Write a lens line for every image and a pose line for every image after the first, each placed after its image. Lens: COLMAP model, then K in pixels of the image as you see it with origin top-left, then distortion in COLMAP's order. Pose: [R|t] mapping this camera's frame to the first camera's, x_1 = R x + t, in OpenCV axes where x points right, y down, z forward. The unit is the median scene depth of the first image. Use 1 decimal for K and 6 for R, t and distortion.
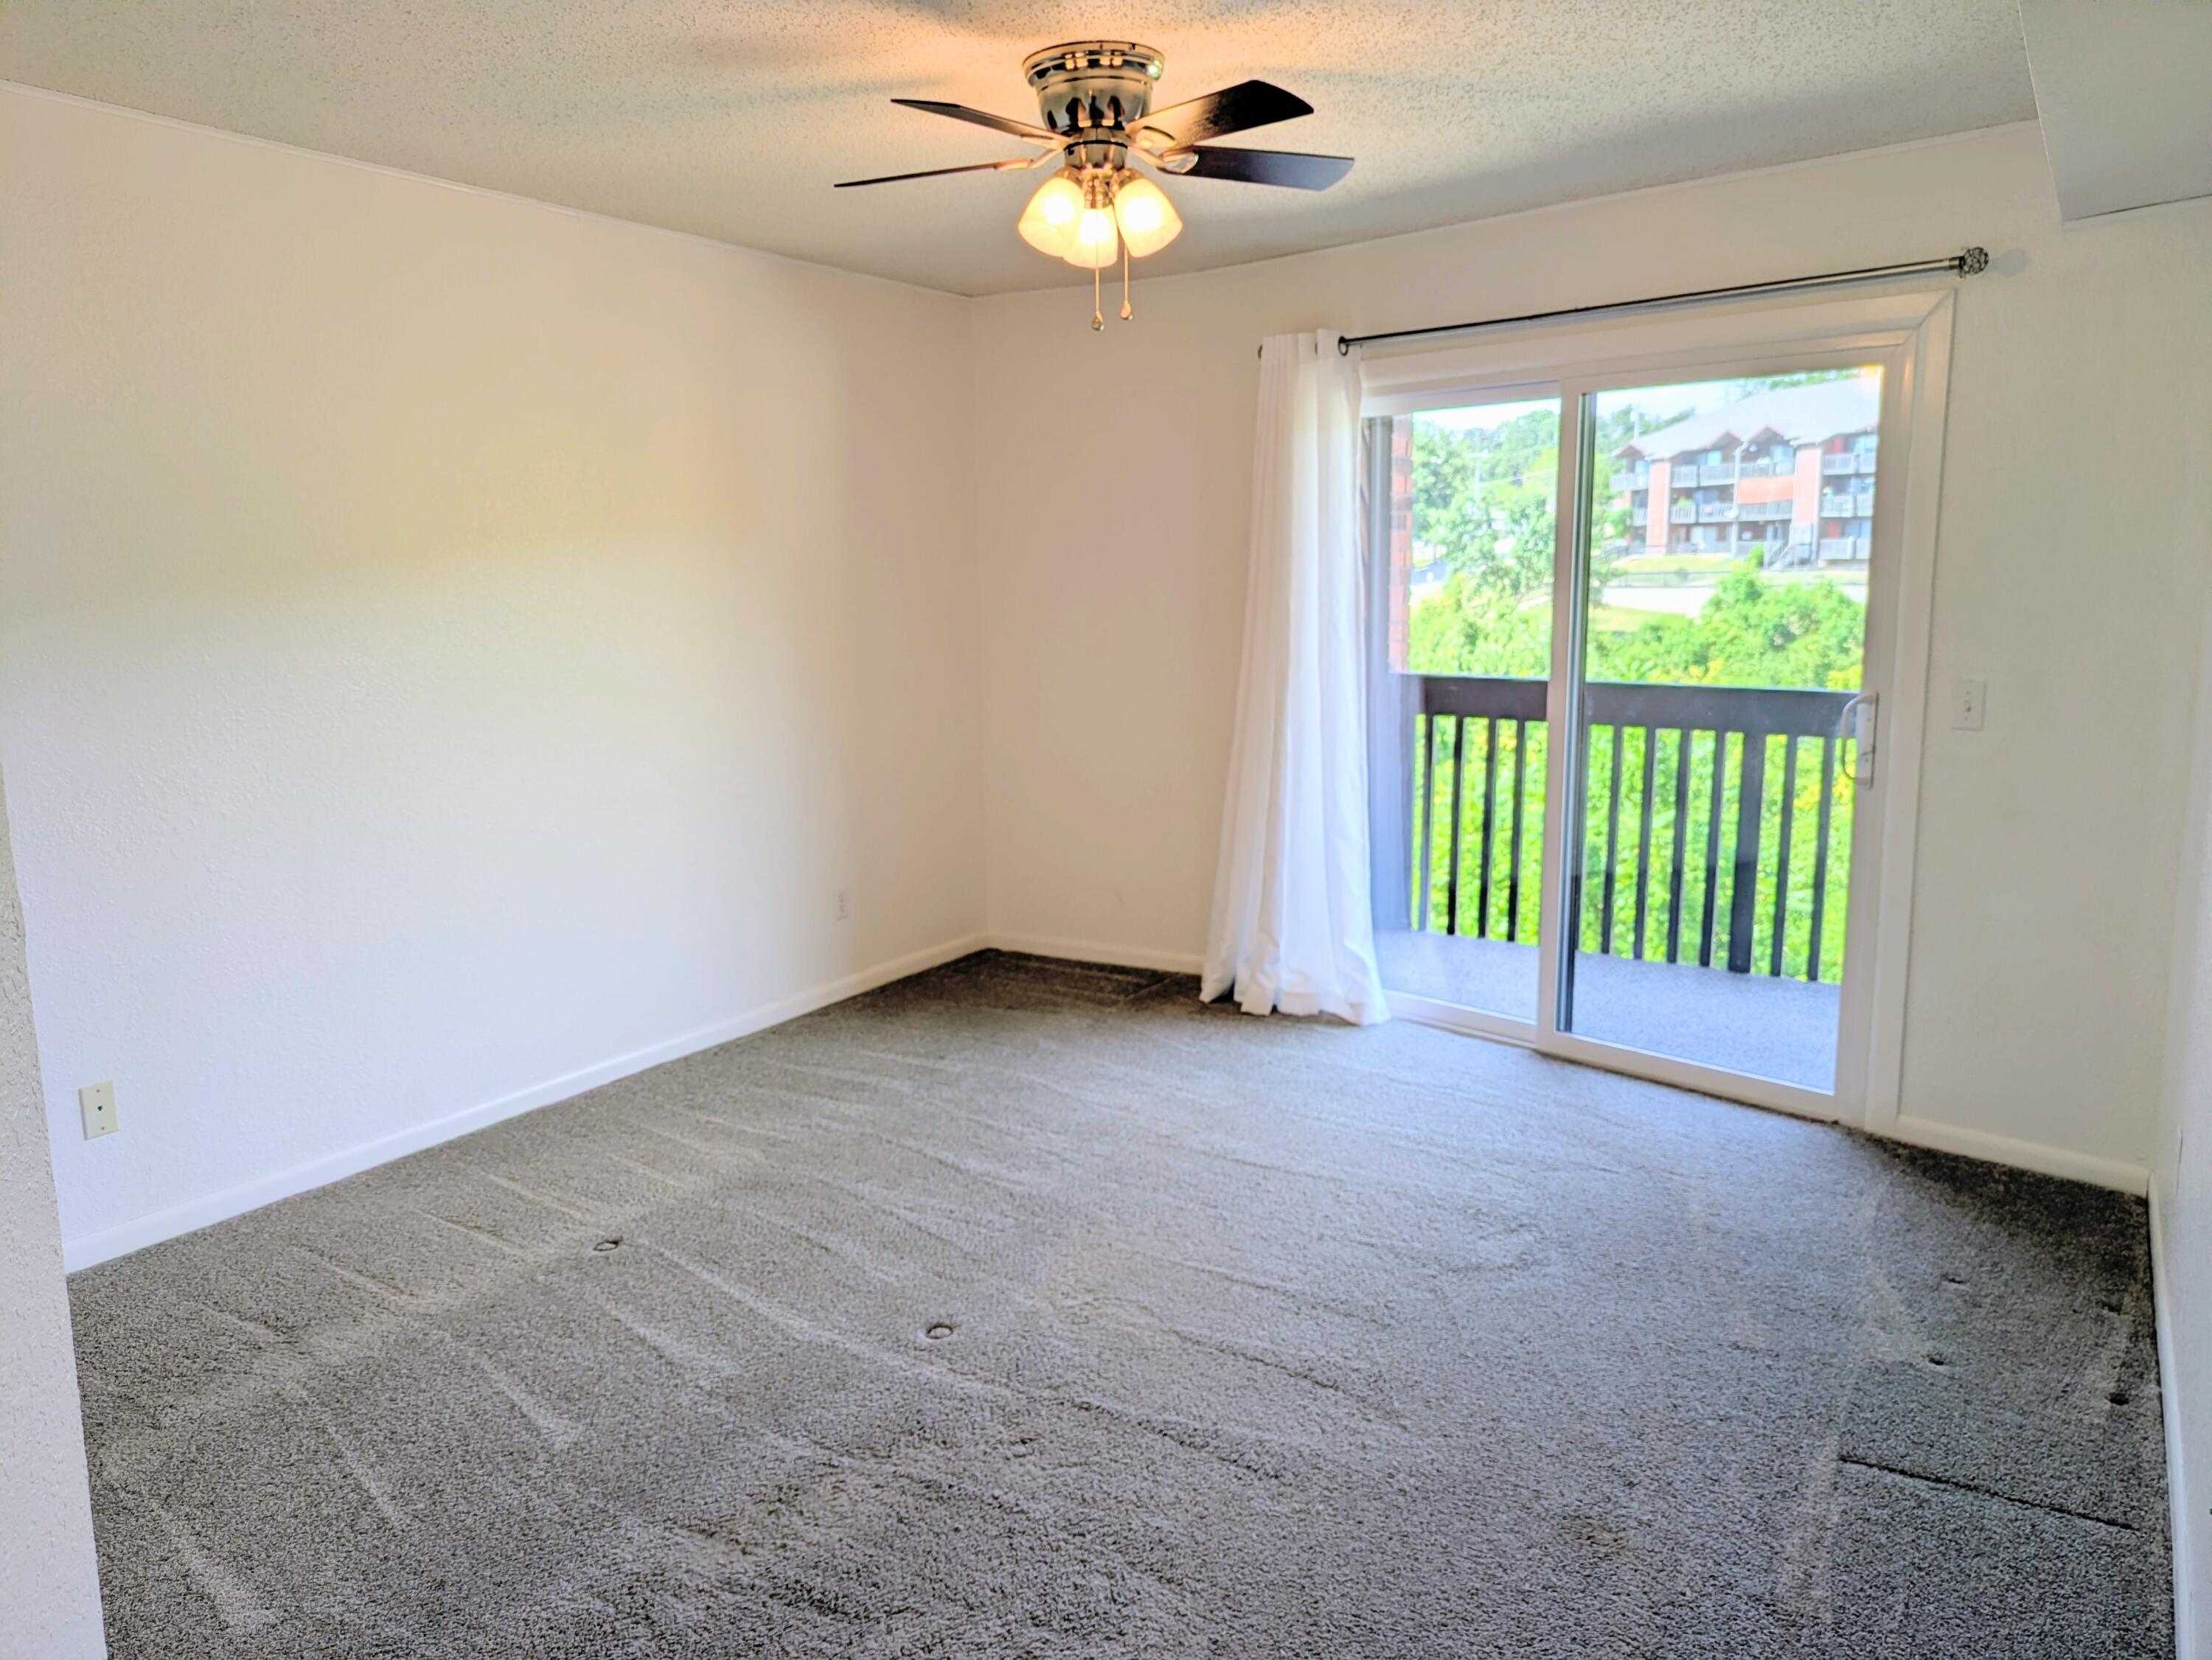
lens RADIAL K [[1551.7, 0, 1106.0], [0, 1551.7, 830.0], [0, 0, 1]] dist [0.026787, 0.000204]
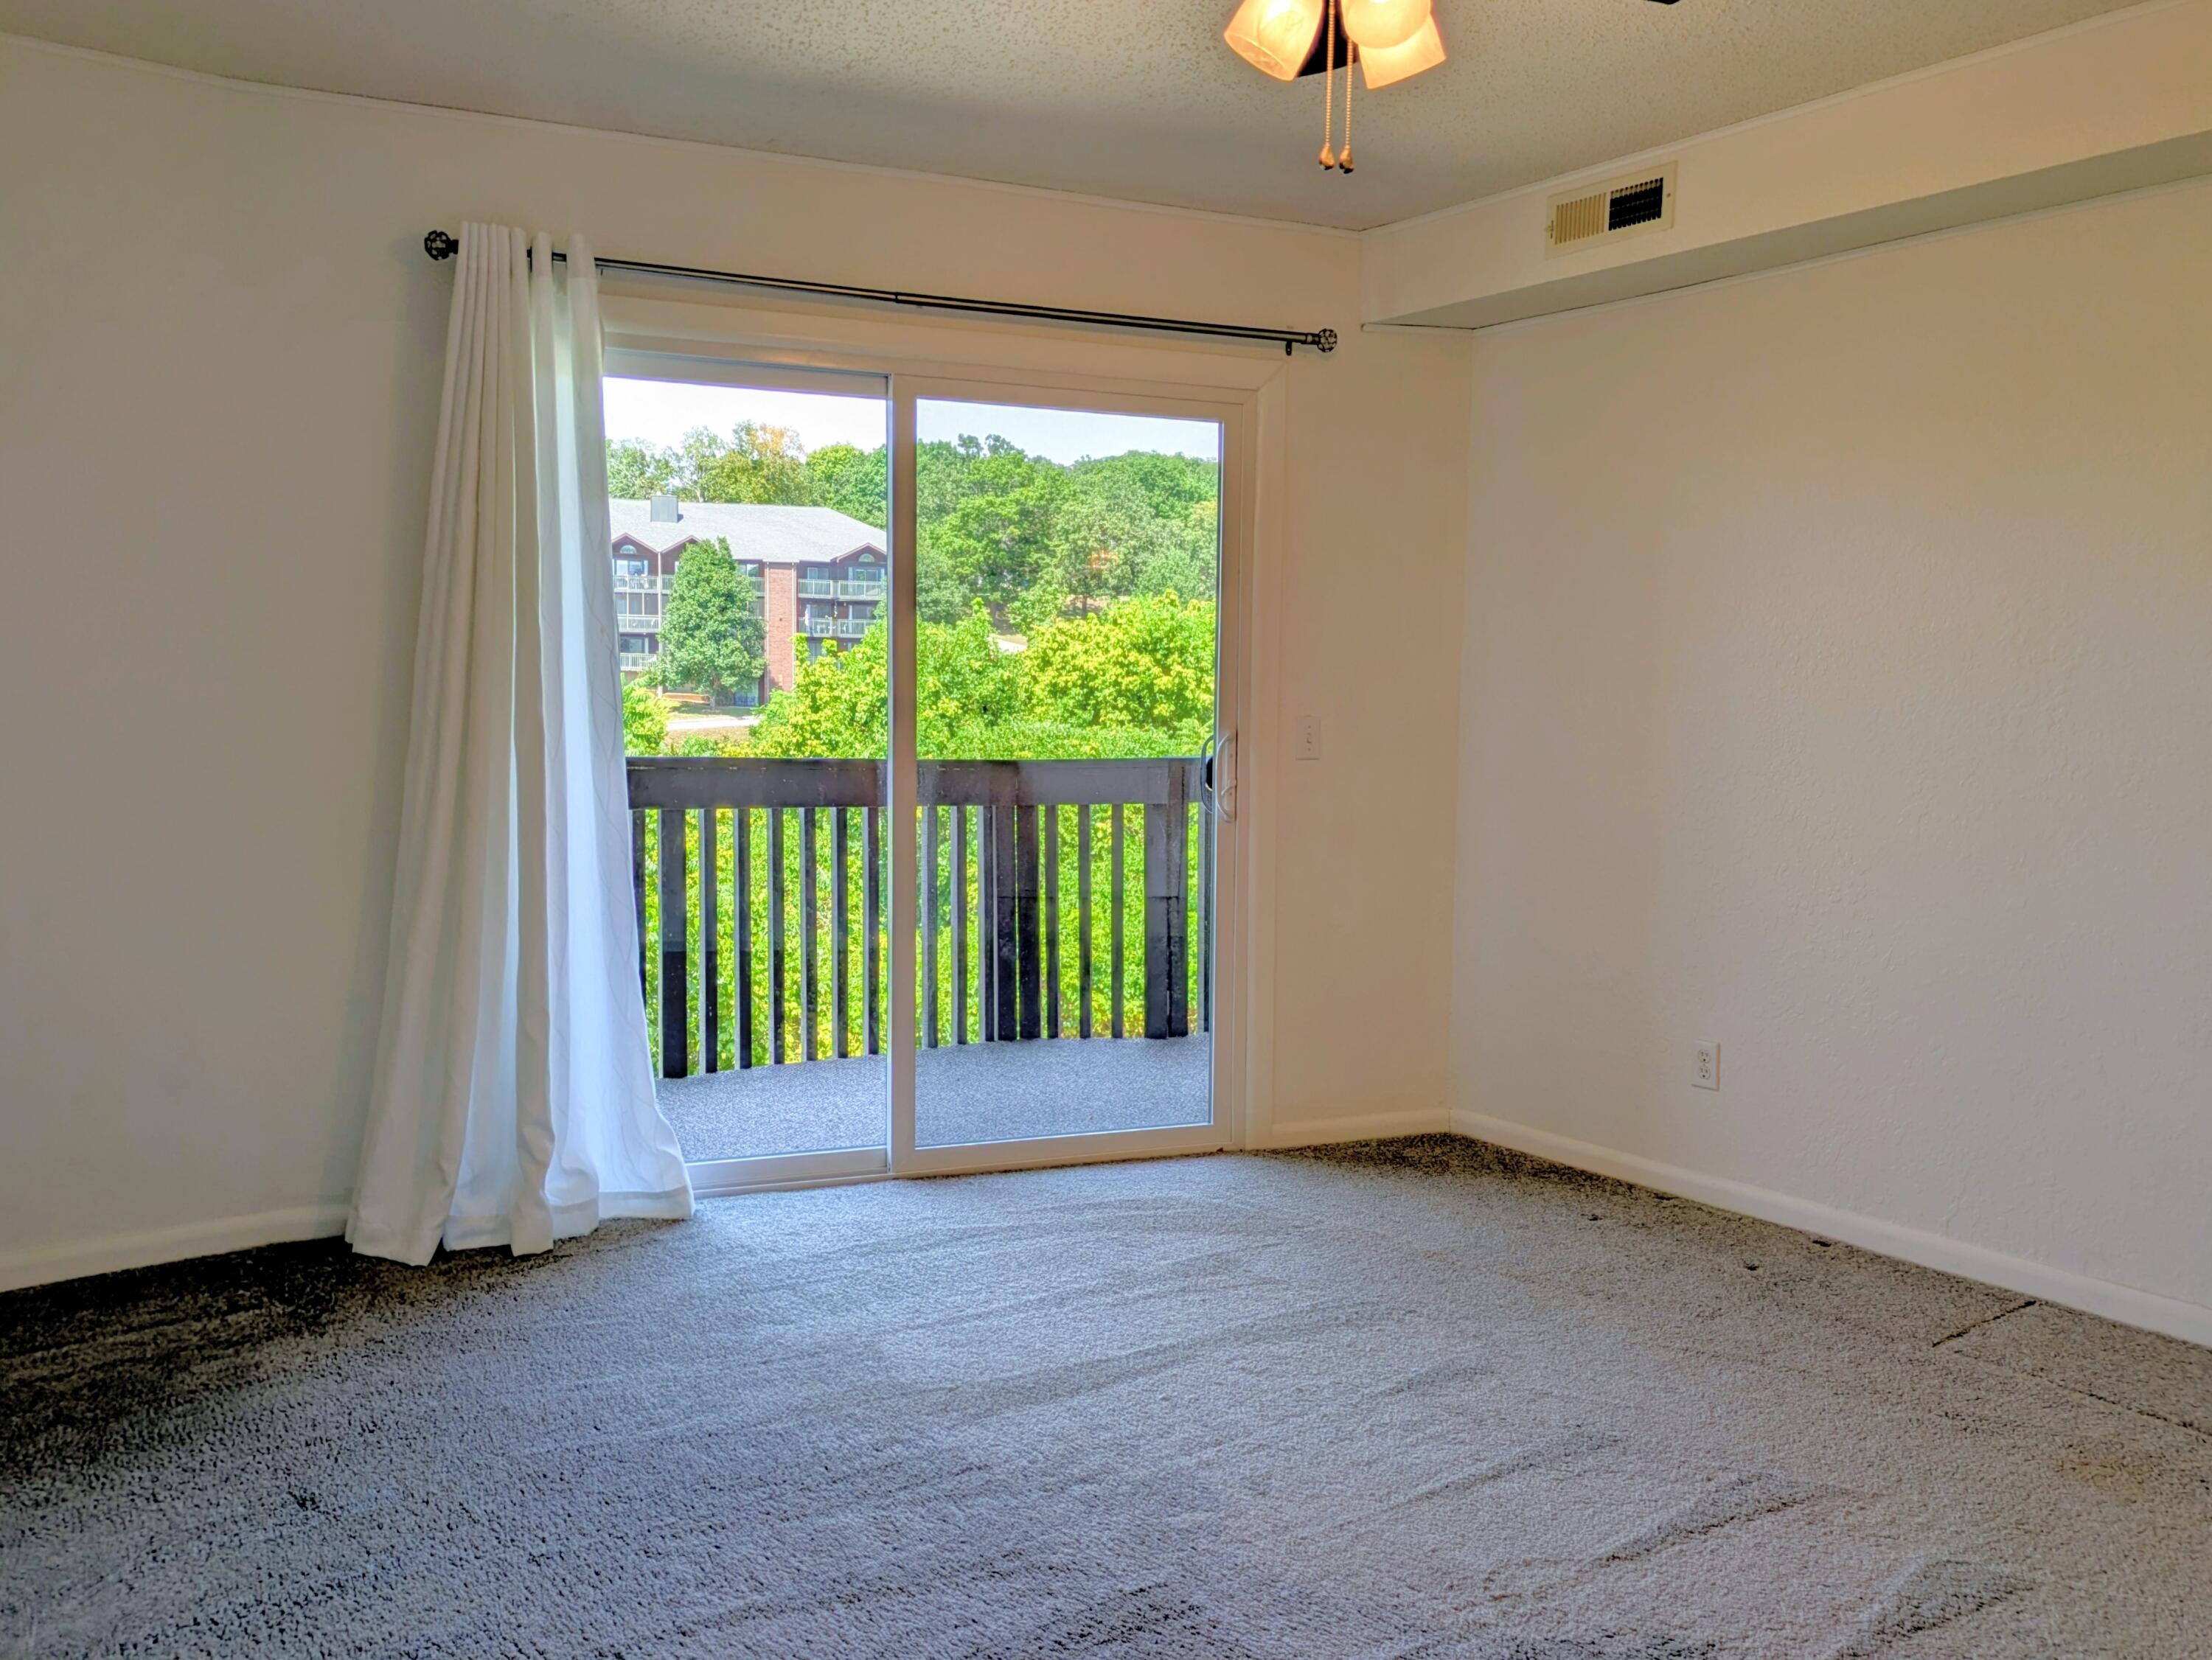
lens RADIAL K [[1551.7, 0, 1106.0], [0, 1551.7, 830.0], [0, 0, 1]] dist [0.026787, 0.000204]
pose [[0.430816, -0.076221, 0.899215, -0.666190], [0.126438, 0.991696, 0.023483, -0.087767], [-0.893539, 0.103578, 0.436876, 0.736425]]
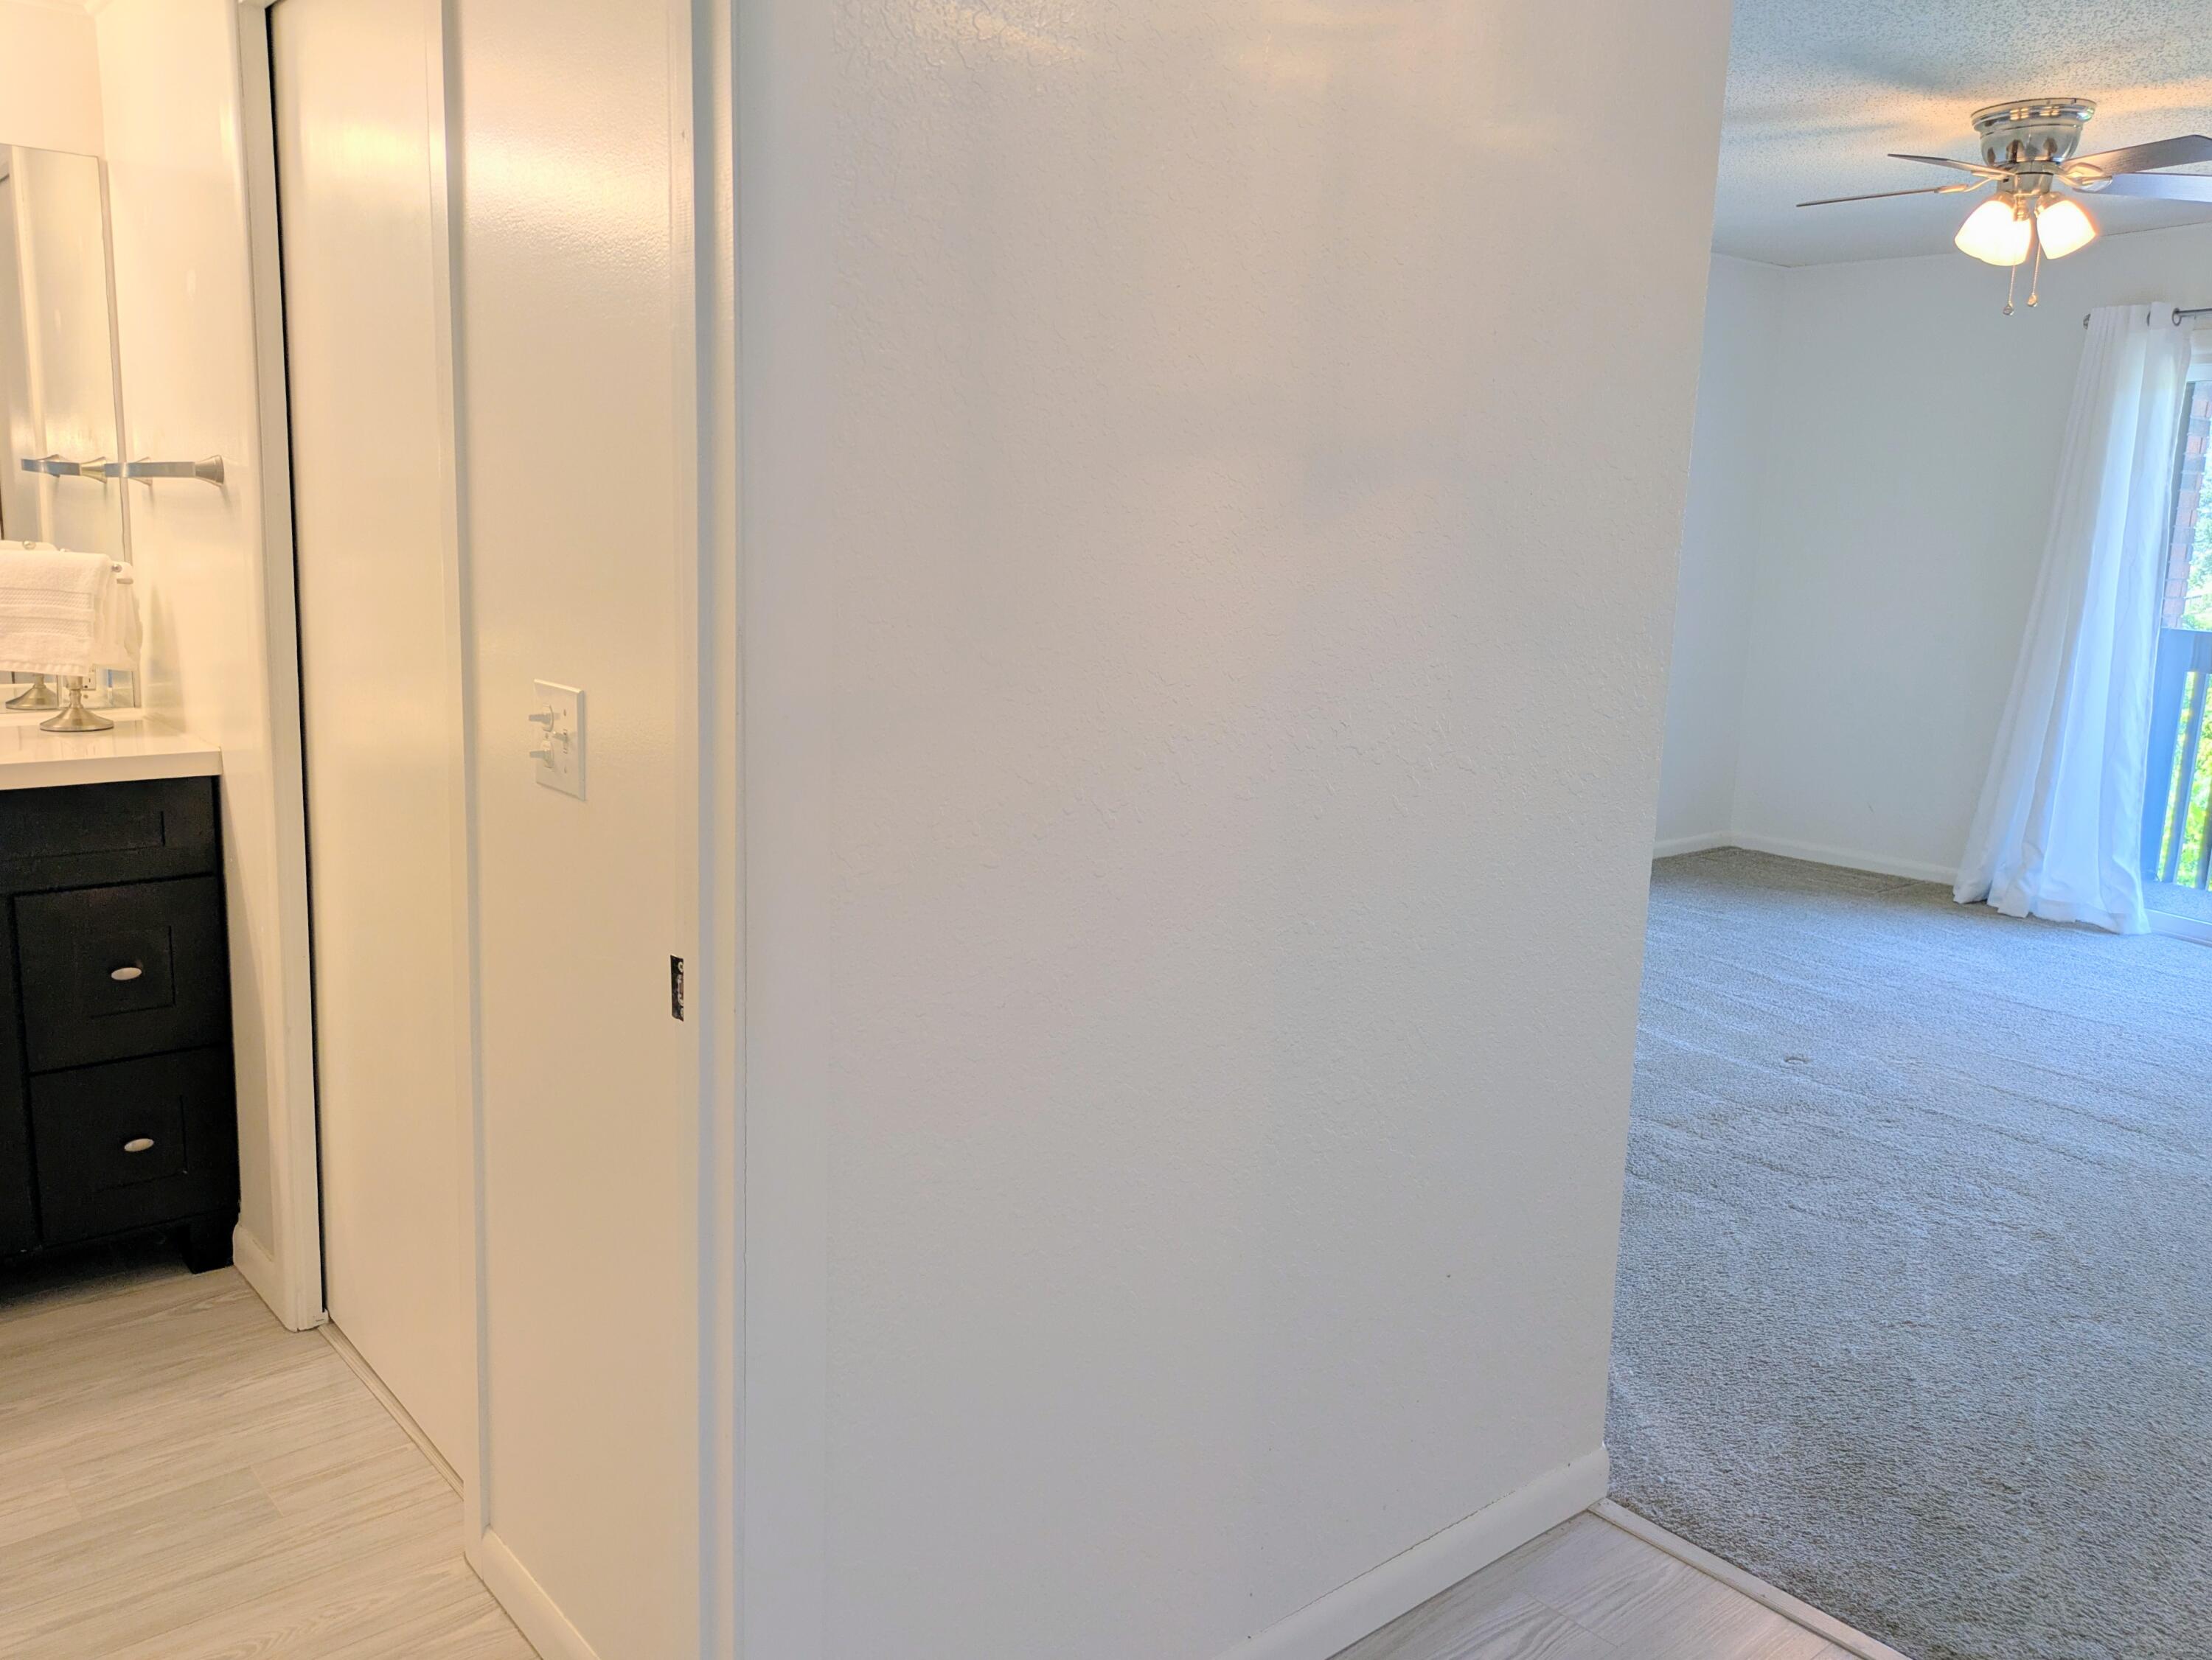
lens RADIAL K [[1560.9, 0, 1106.0], [0, 1560.9, 830.0], [0, 0, 1]] dist [0.003592, -0.037823]
pose [[0.928744, 0.105162, -0.355492, -0.180367], [-0.094693, 0.994407, 0.046776, 0.102251], [0.358423, -0.009781, 0.933508, -0.426092]]
